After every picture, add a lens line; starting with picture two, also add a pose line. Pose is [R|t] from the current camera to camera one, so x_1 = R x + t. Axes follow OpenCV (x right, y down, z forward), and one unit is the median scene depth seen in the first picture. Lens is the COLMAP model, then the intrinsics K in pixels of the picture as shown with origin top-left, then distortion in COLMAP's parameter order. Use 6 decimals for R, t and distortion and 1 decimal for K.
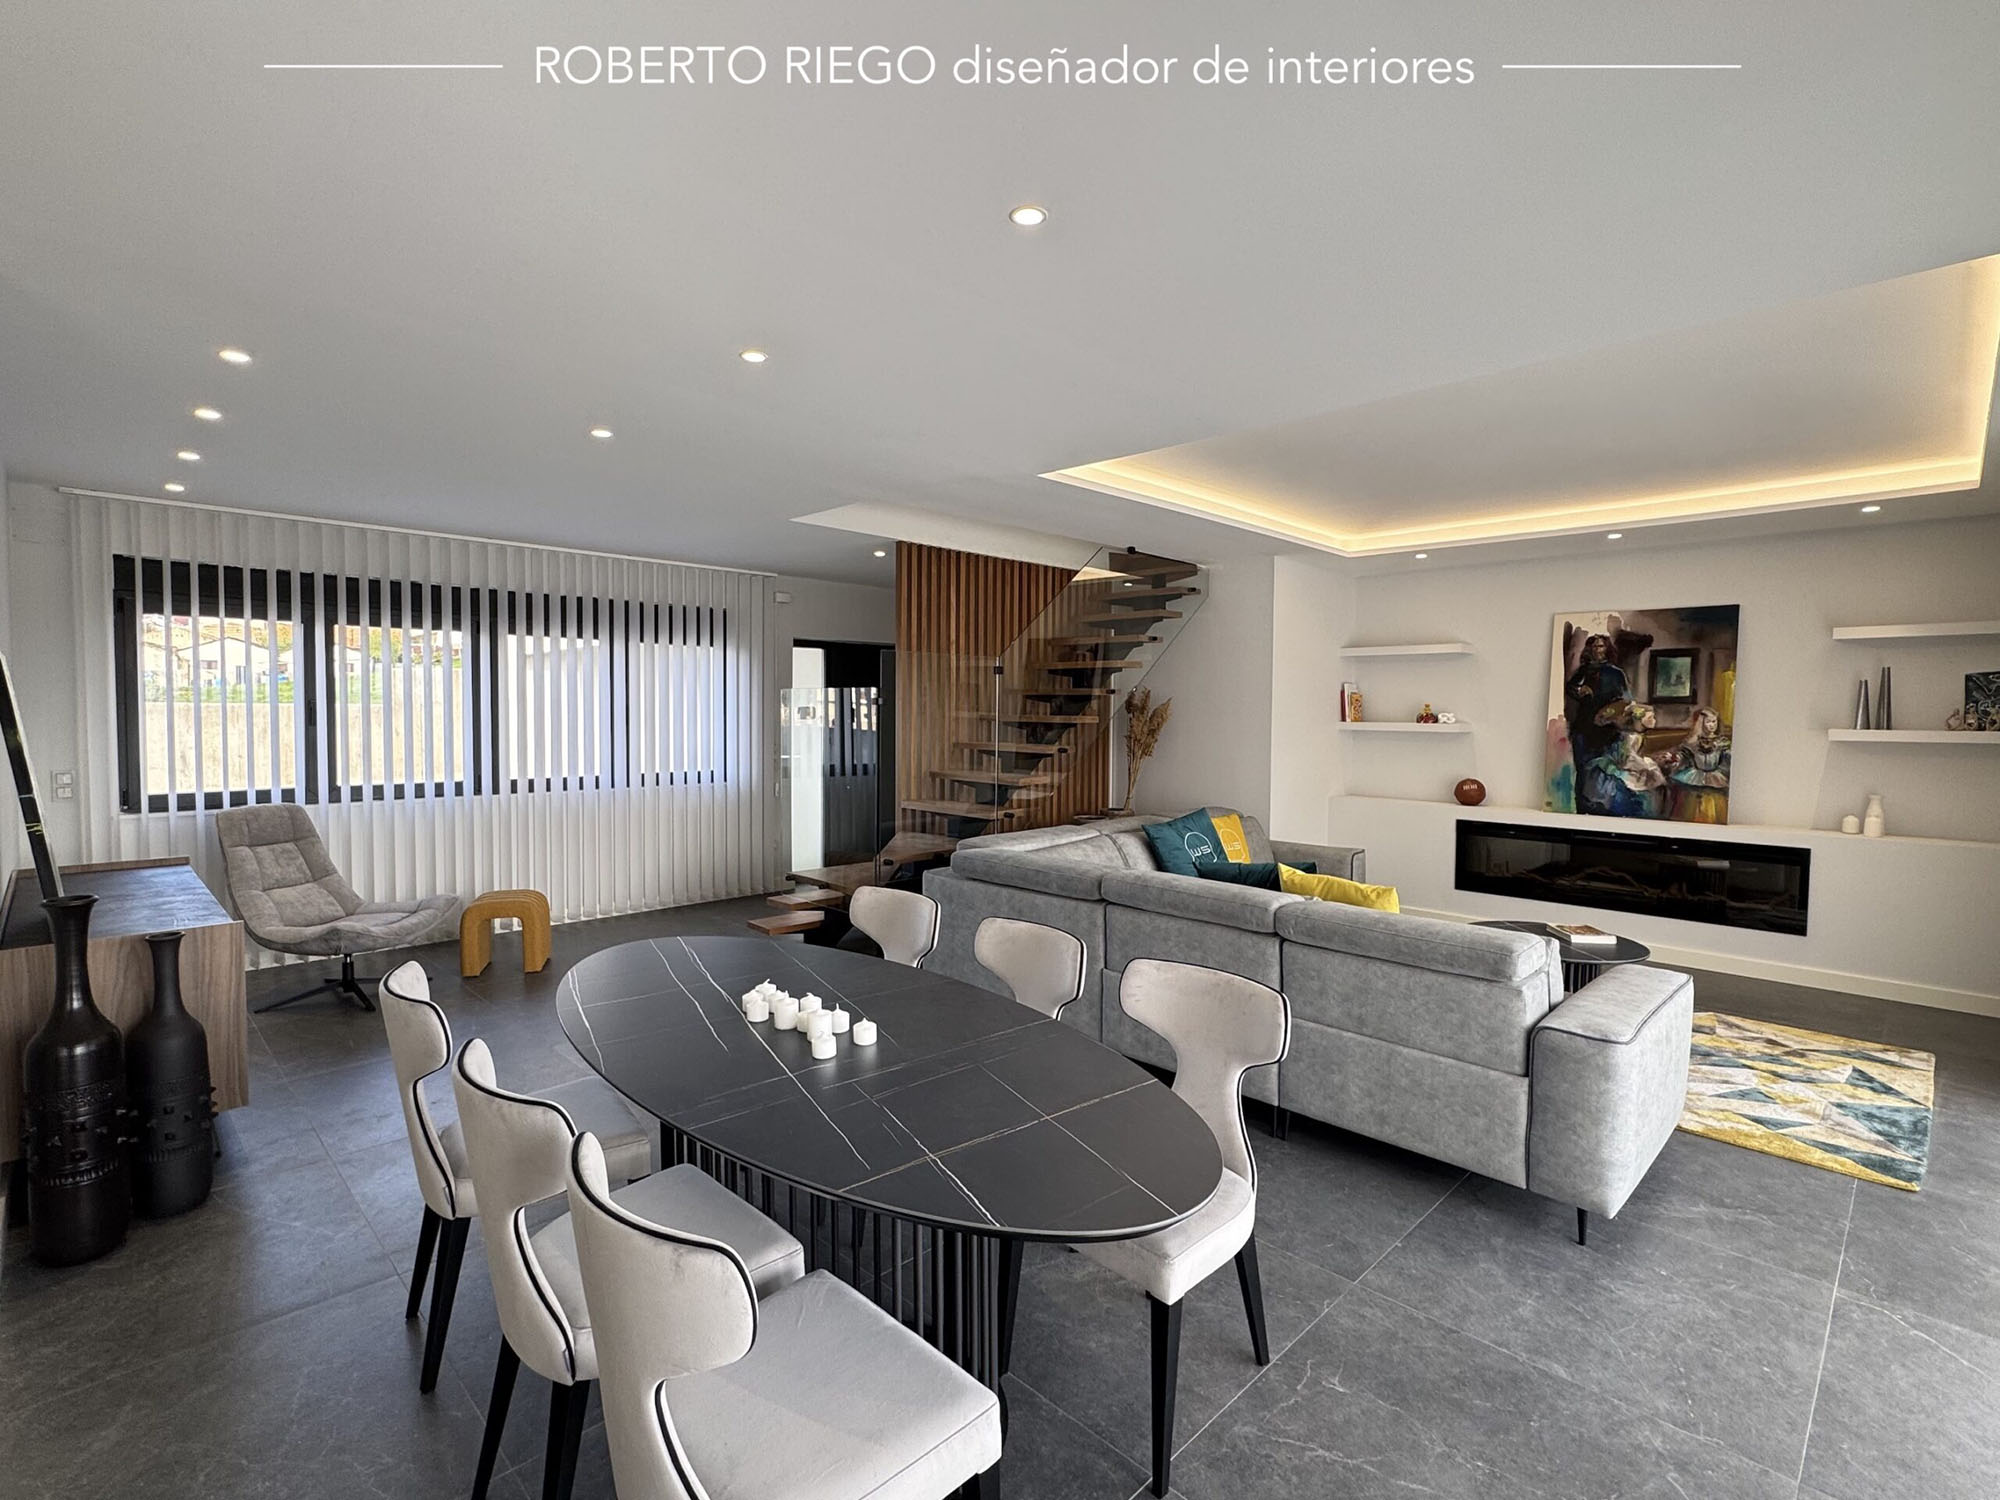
lens RADIAL K [[938.1, 0, 1000.0], [0, 938.1, 750.0], [0, 0, 1]] dist [-0.004091, 0.000223]
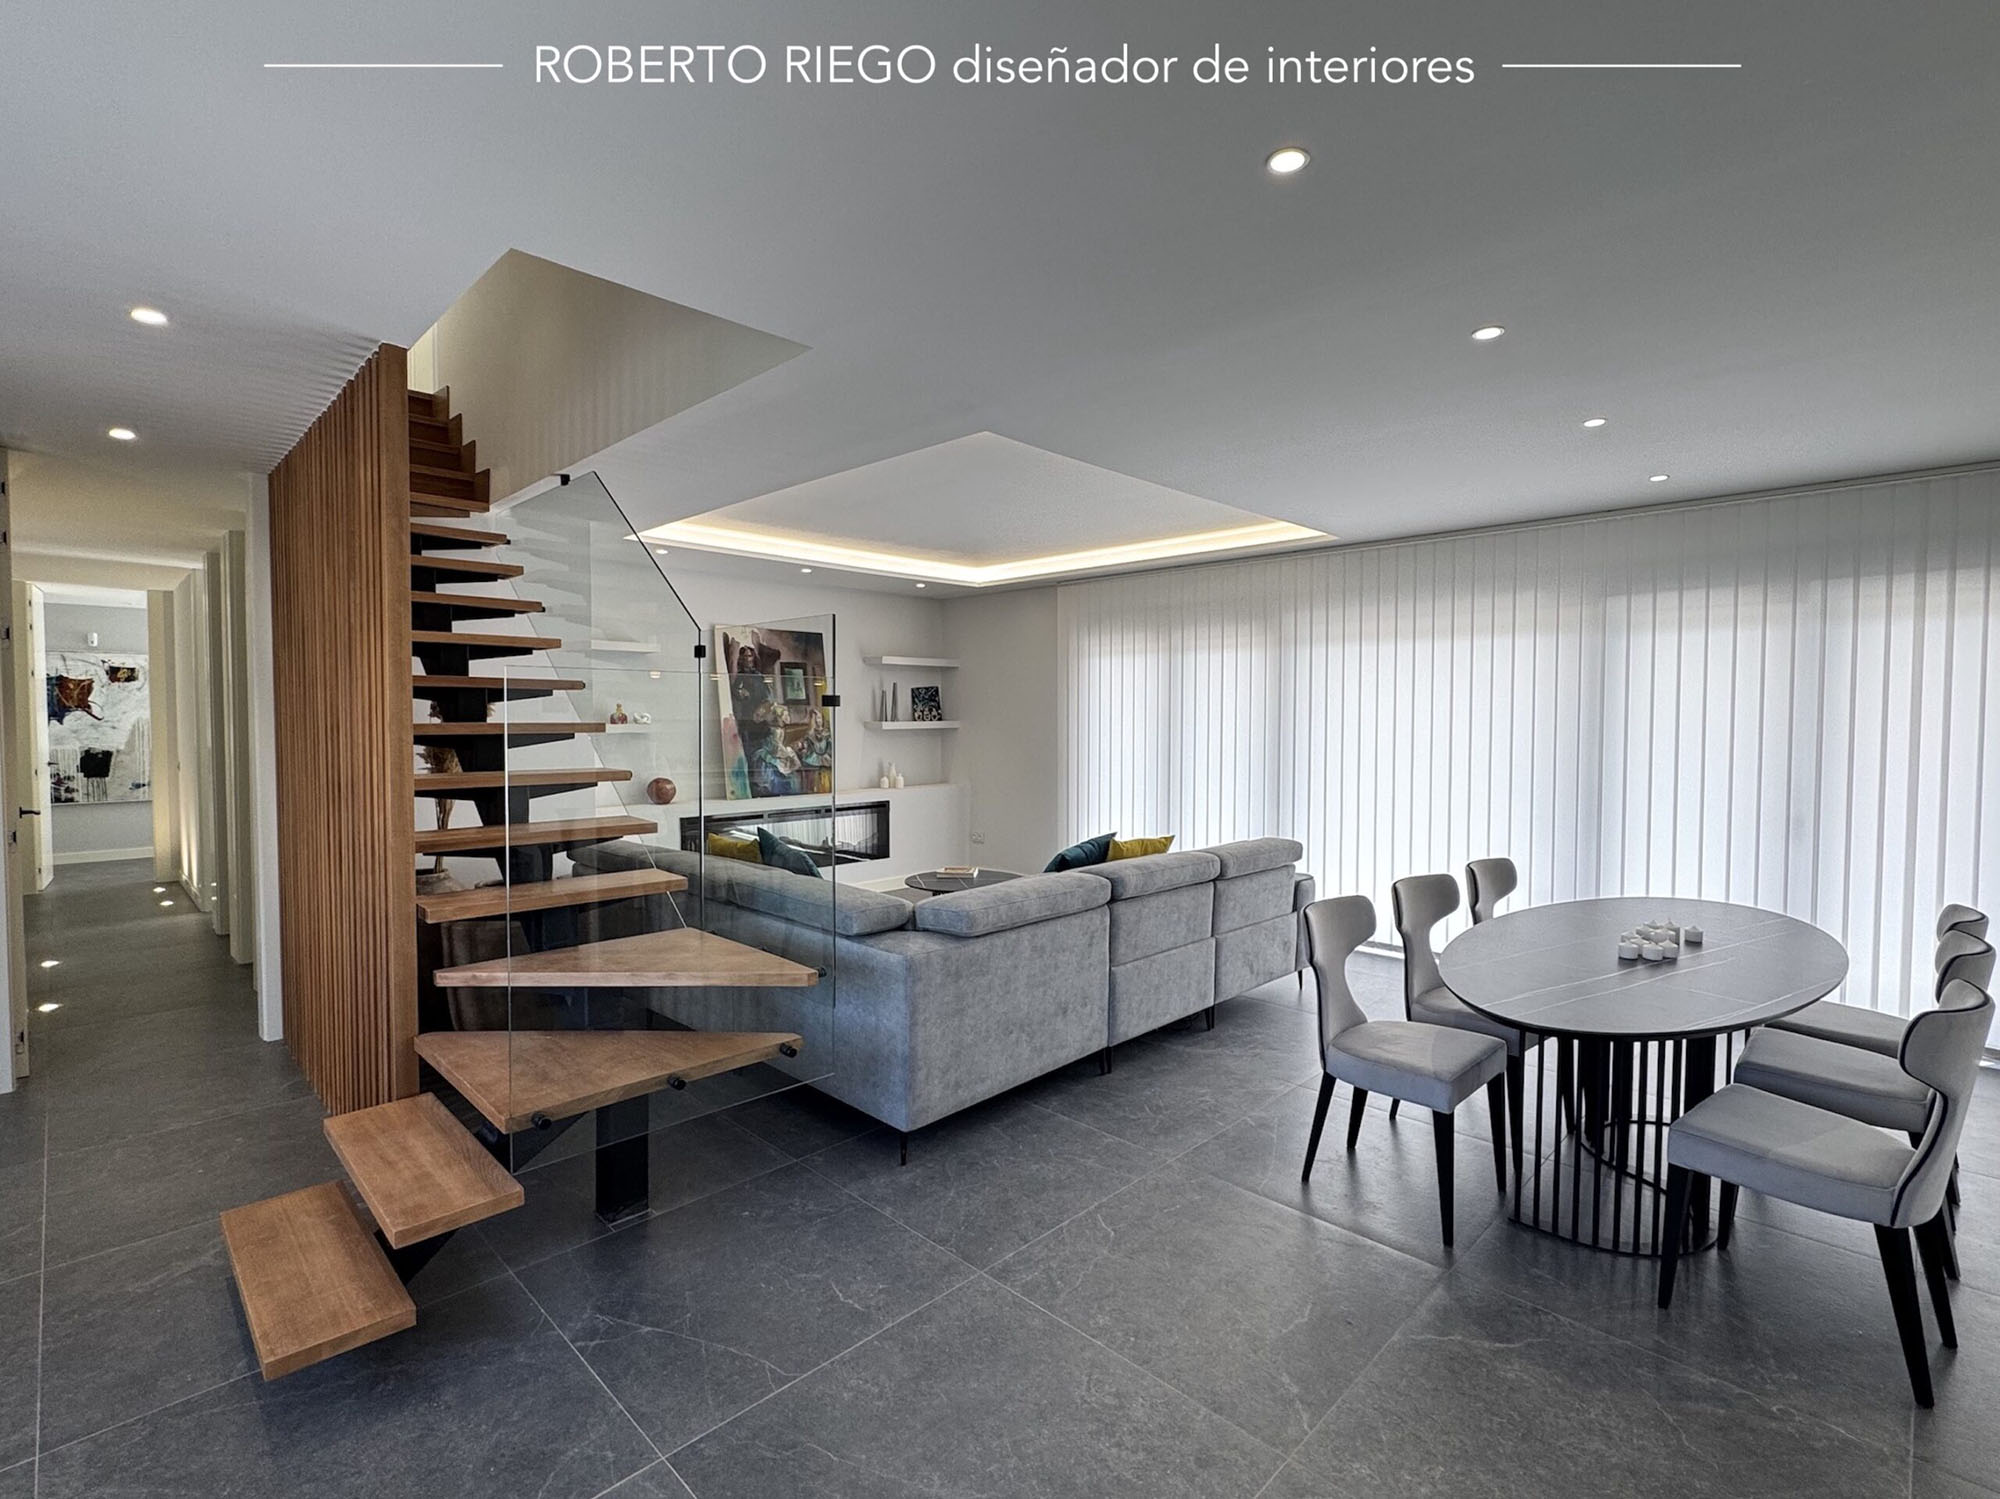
lens RADIAL K [[938.1, 0, 1000.0], [0, 938.1, 749.5], [0, 0, 1]] dist [-0.004091, 0.000223]
pose [[-0.009528, -0.045074, 0.998938, -0.574333], [0.044764, 0.997963, 0.045457, -0.033357], [-0.998952, 0.045149, -0.007491, 0.720290]]
